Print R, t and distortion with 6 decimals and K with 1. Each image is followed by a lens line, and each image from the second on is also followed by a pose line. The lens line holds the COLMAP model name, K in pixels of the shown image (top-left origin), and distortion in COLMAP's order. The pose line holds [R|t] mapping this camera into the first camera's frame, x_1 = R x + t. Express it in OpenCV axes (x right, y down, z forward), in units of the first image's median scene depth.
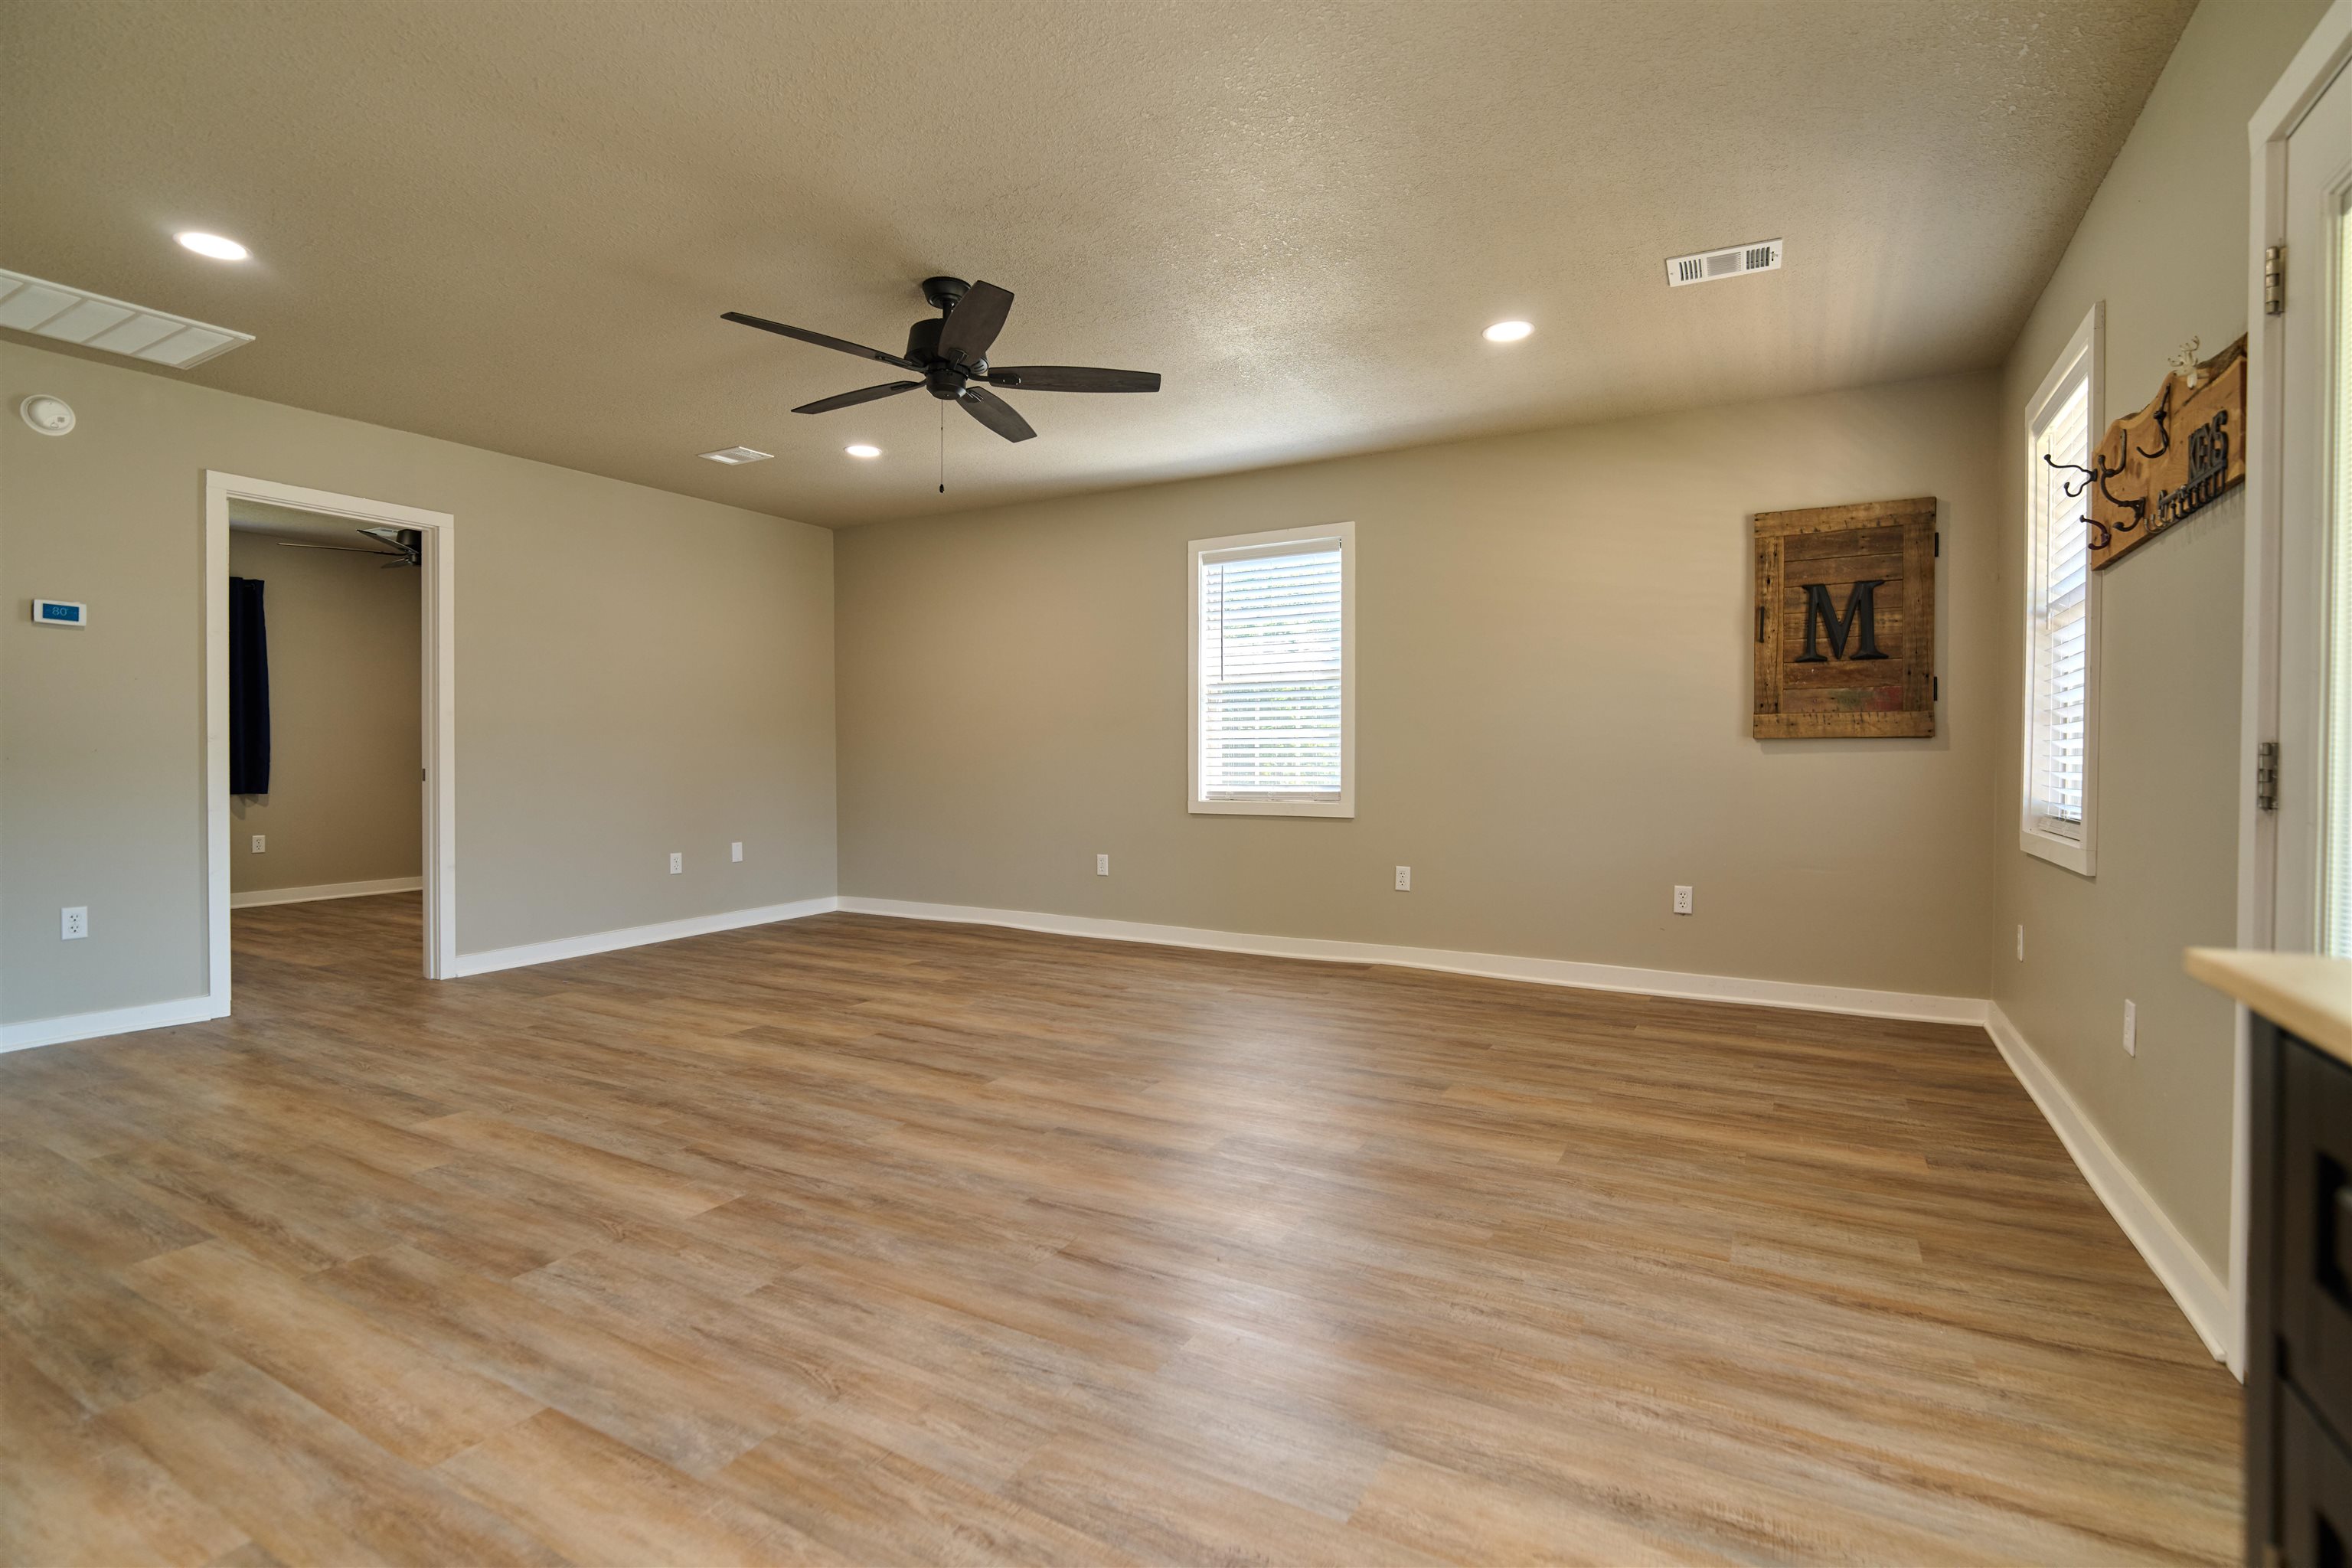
lens RADIAL K [[1088.9, 0, 1184.5], [0, 1088.9, 782.2], [0, 0, 1]] dist [0.000311, -0.003554]
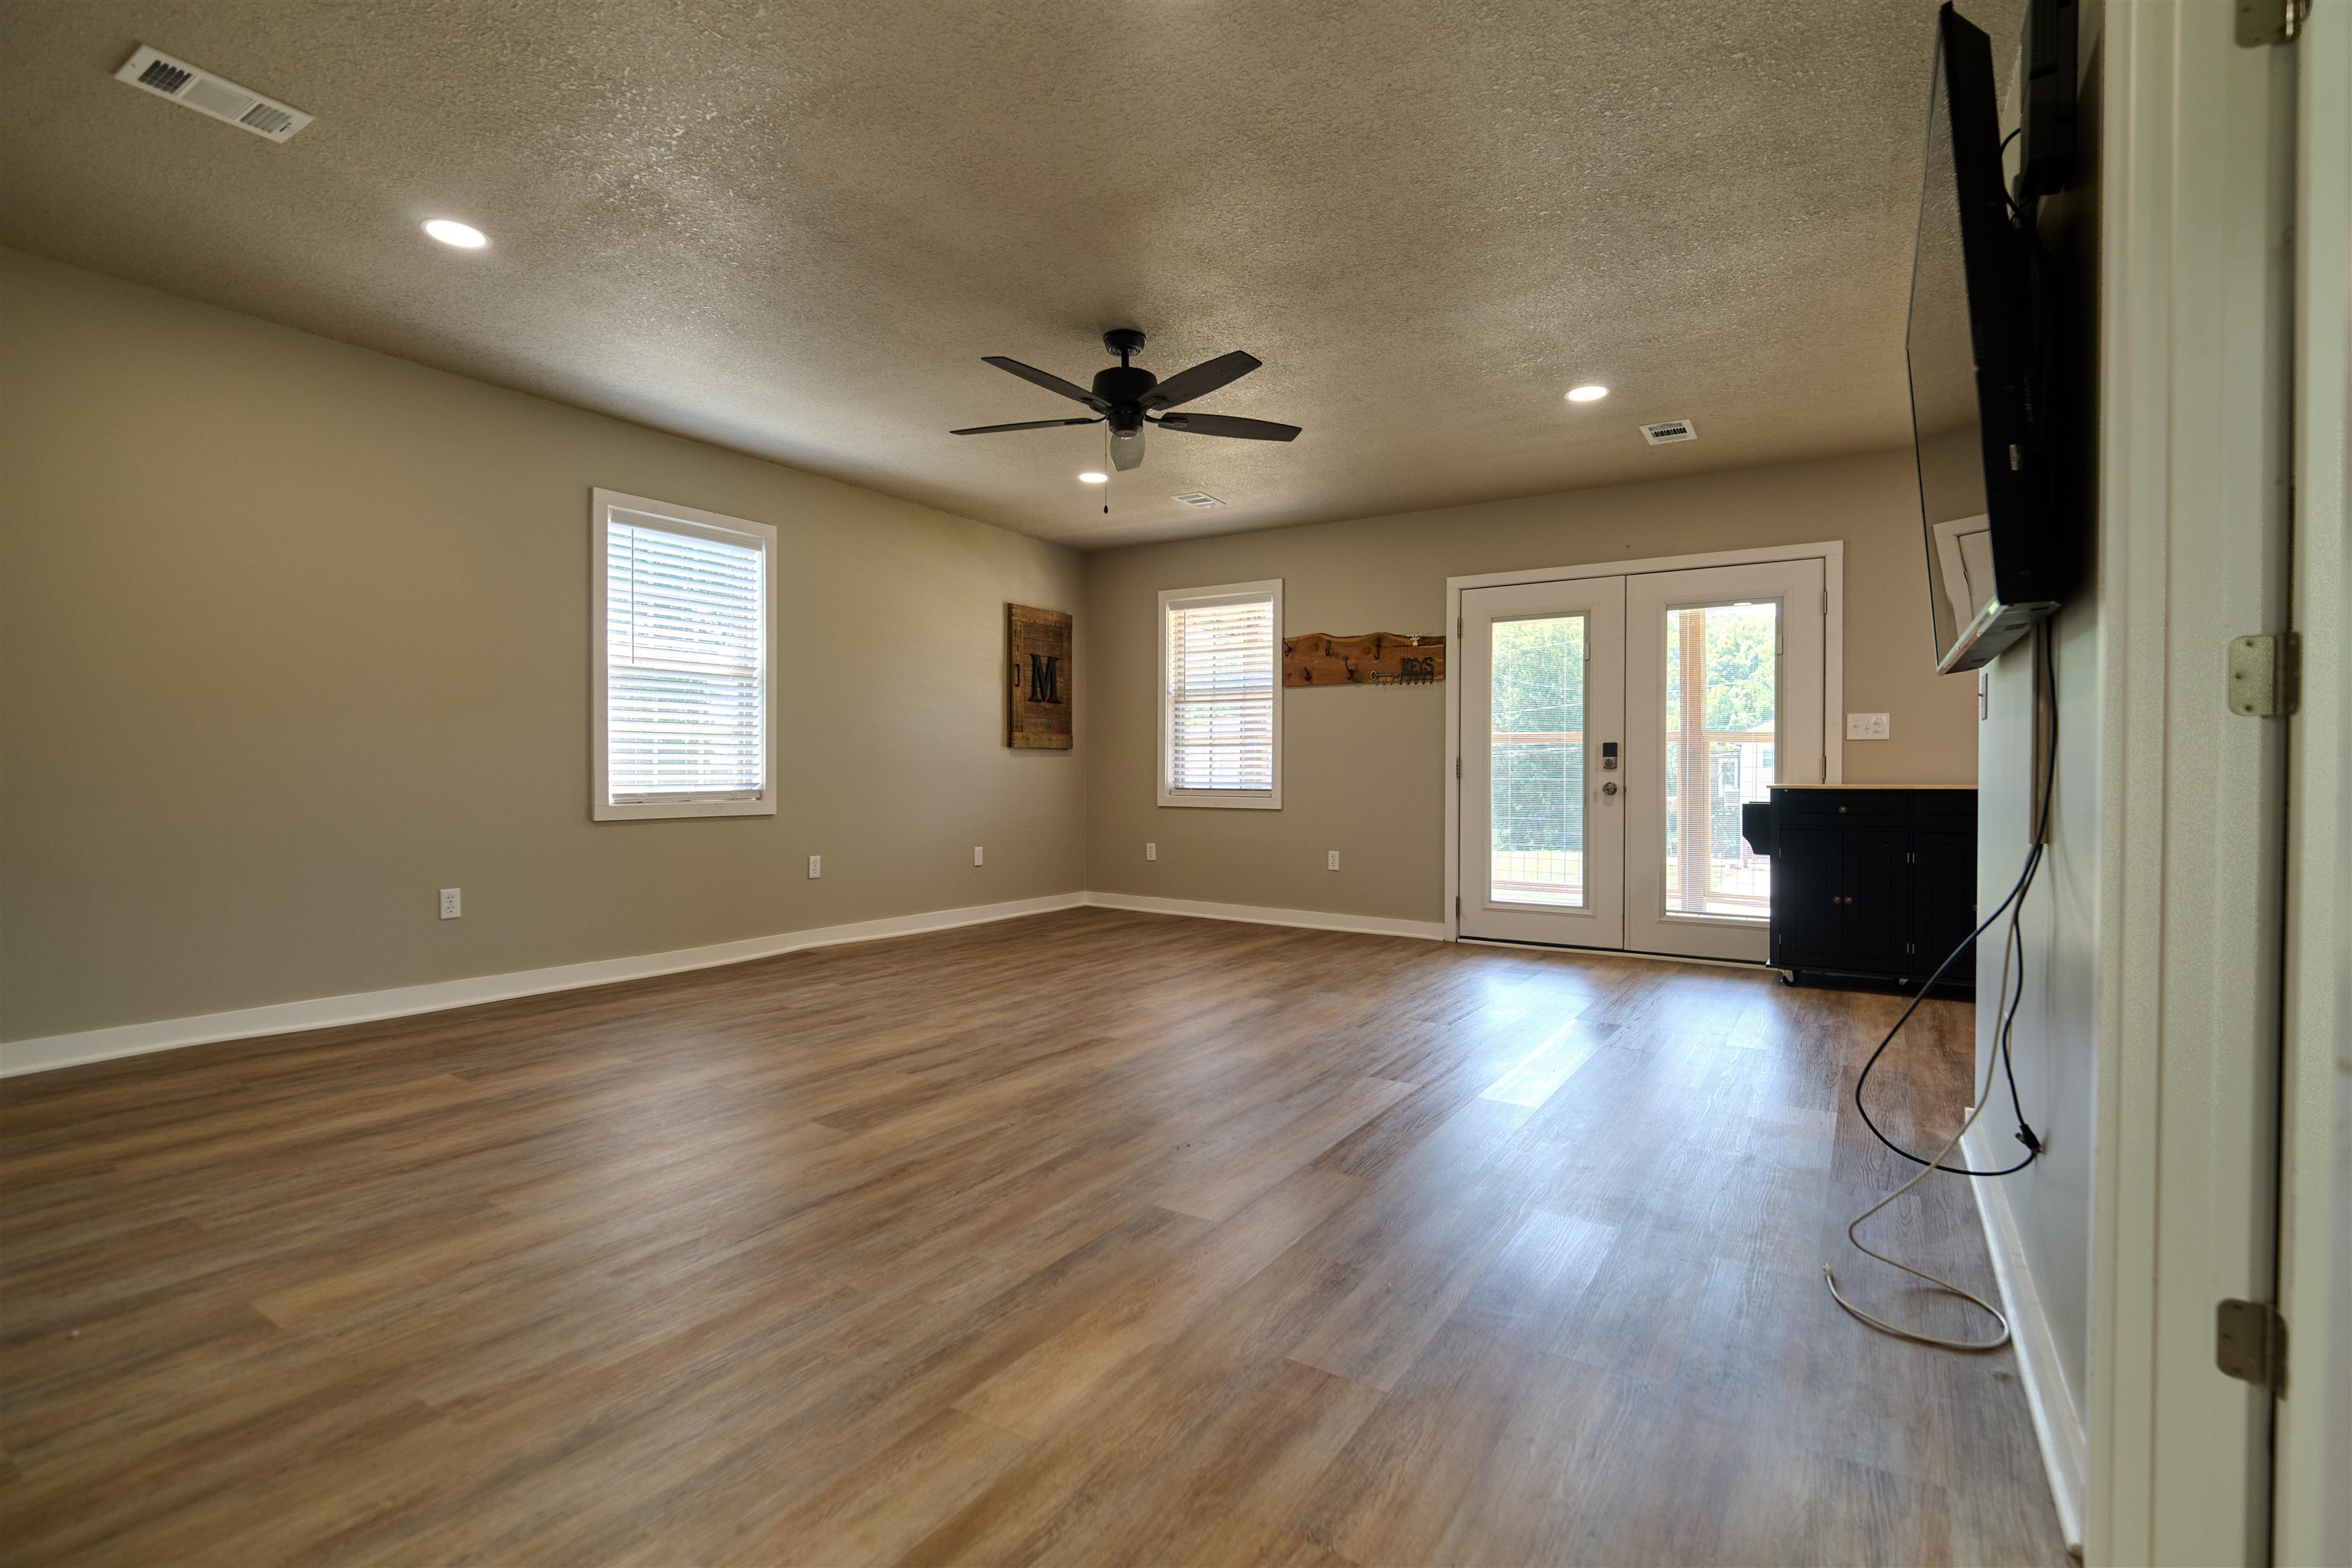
lens RADIAL K [[1088.9, 0, 1185.7], [0, 1088.9, 787.4], [0, 0, 1]] dist [0.000311, -0.003554]
pose [[0.056325, -0.015799, 0.998287, -1.056888], [0.015345, 0.999770, 0.014956, -0.002426], [-0.998295, 0.014476, 0.056554, 0.690461]]
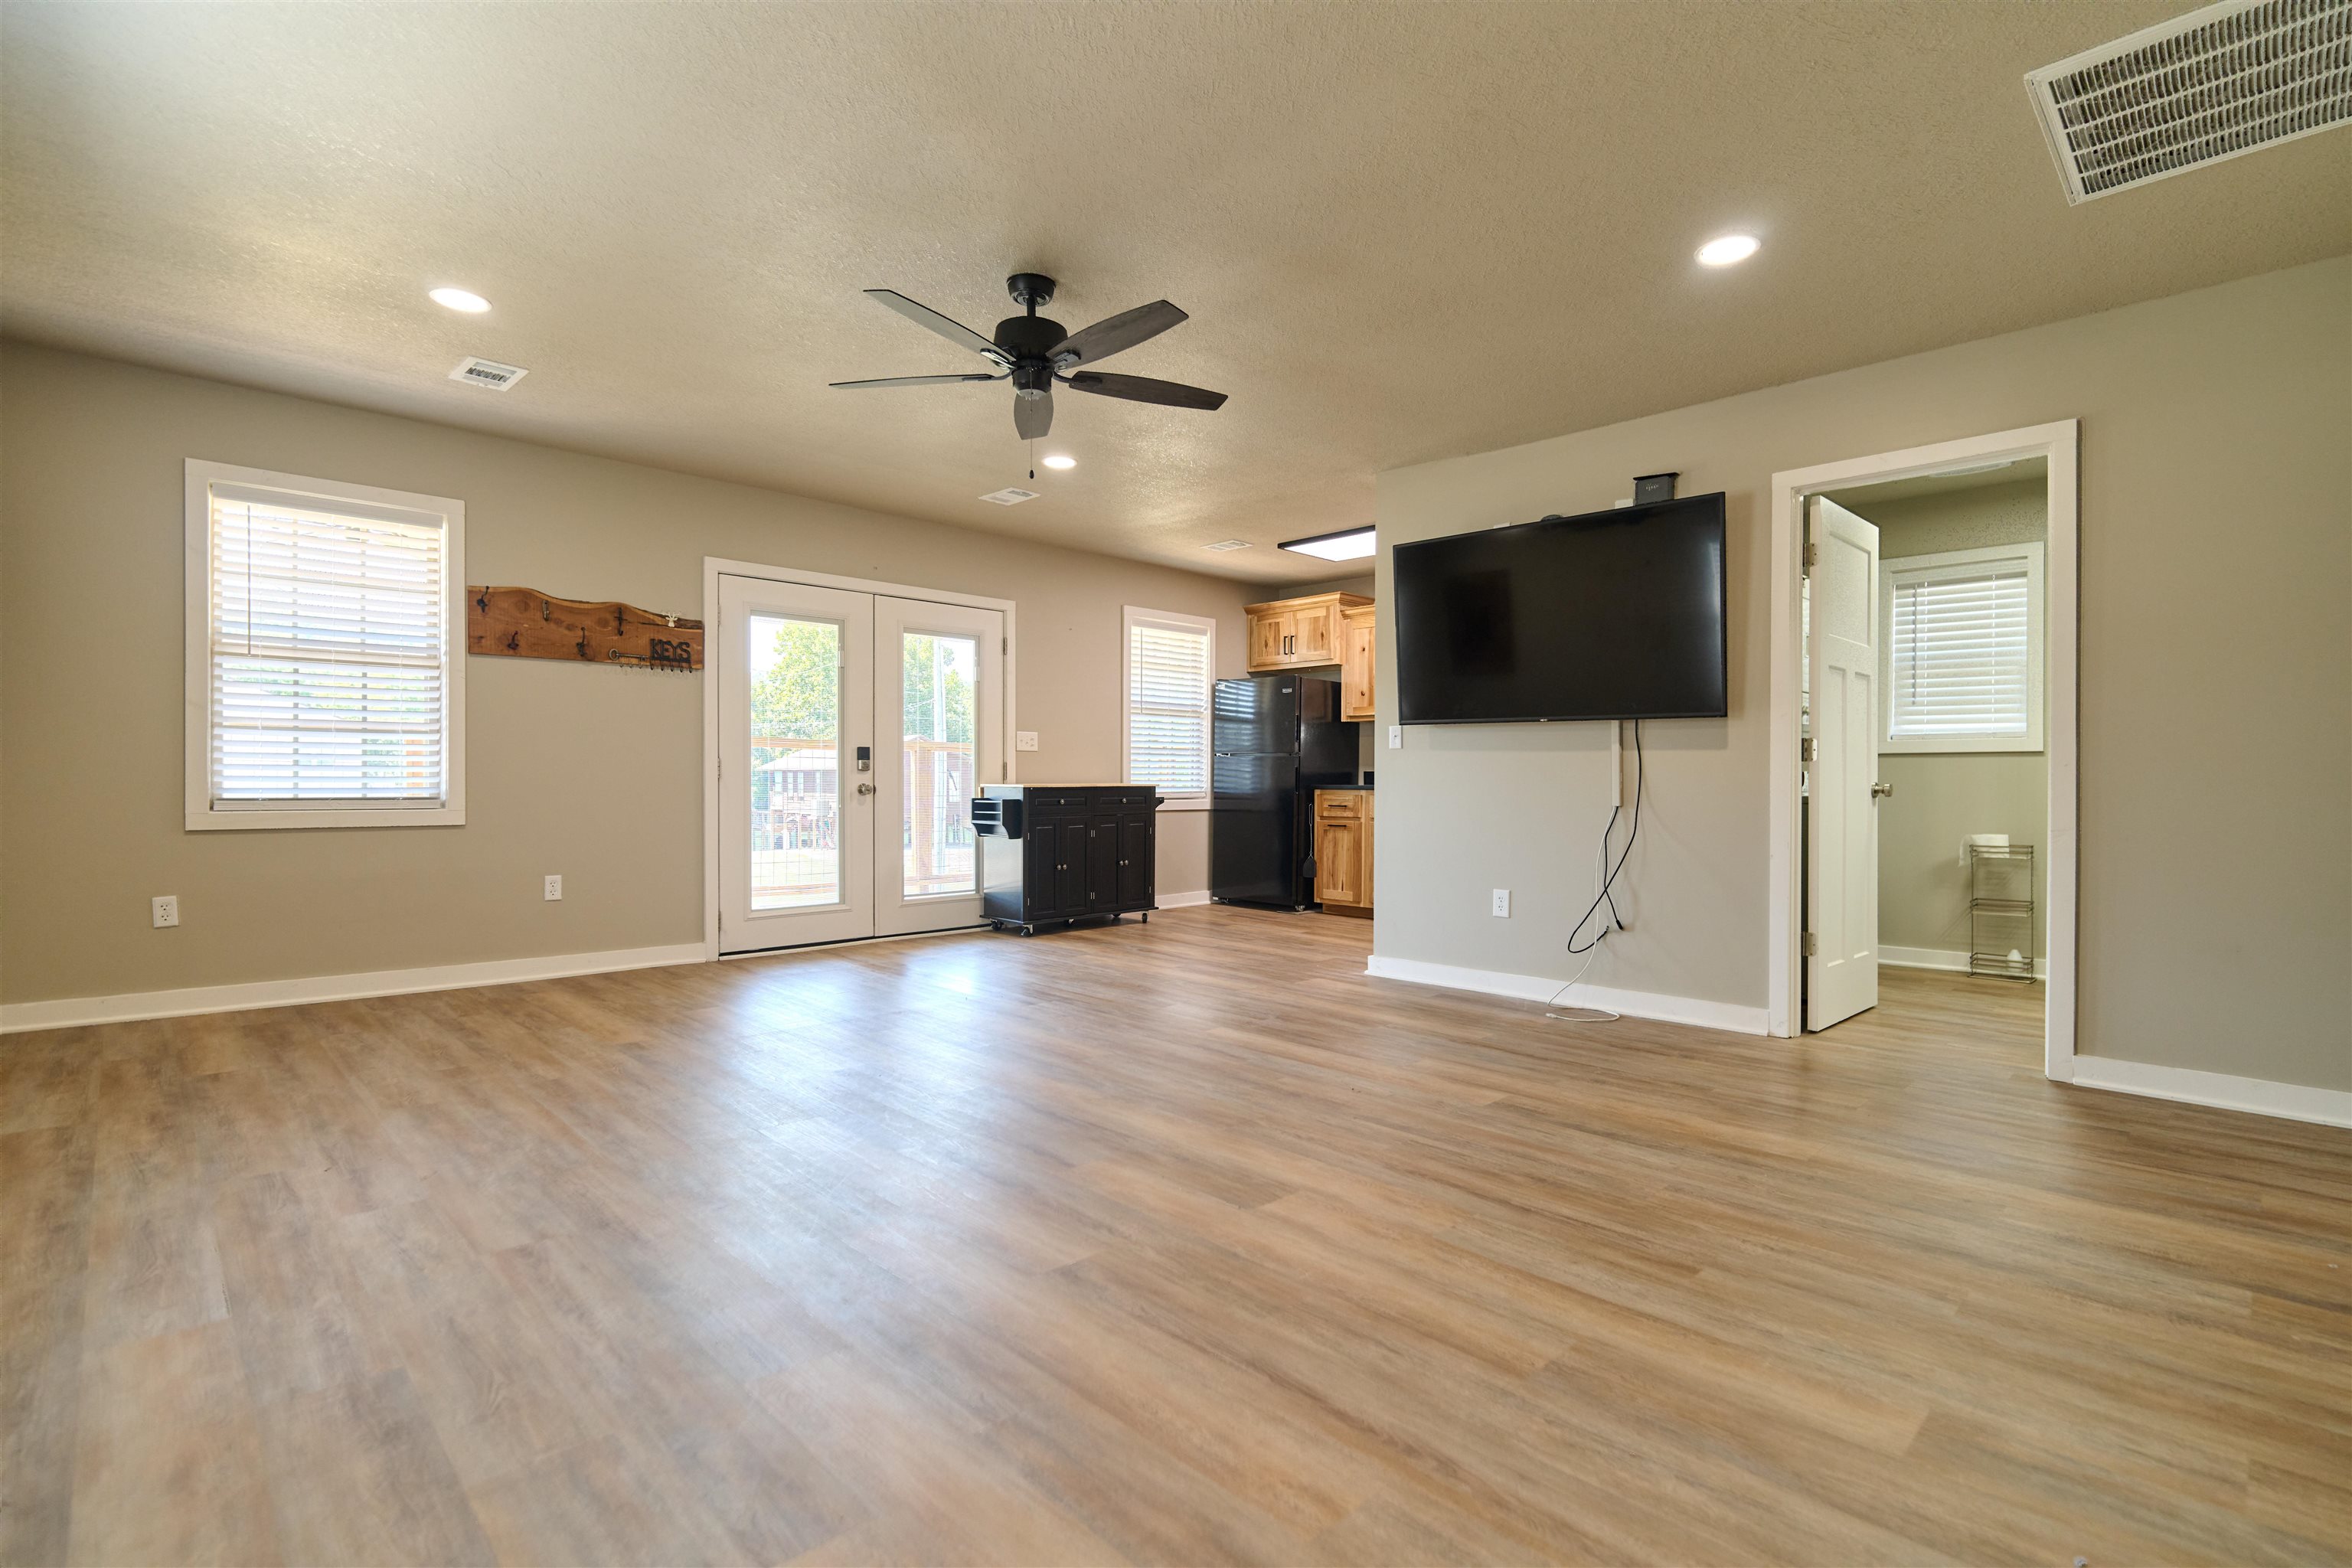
lens RADIAL K [[1088.9, 0, 1179.5], [0, 1088.9, 792.4], [0, 0, 1]] dist [0.000311, -0.003554]
pose [[-0.961672, -0.010769, 0.273991, -0.493465], [-0.002400, 0.999521, 0.030860, -0.014354], [-0.274192, 0.029019, -0.961237, 1.516882]]
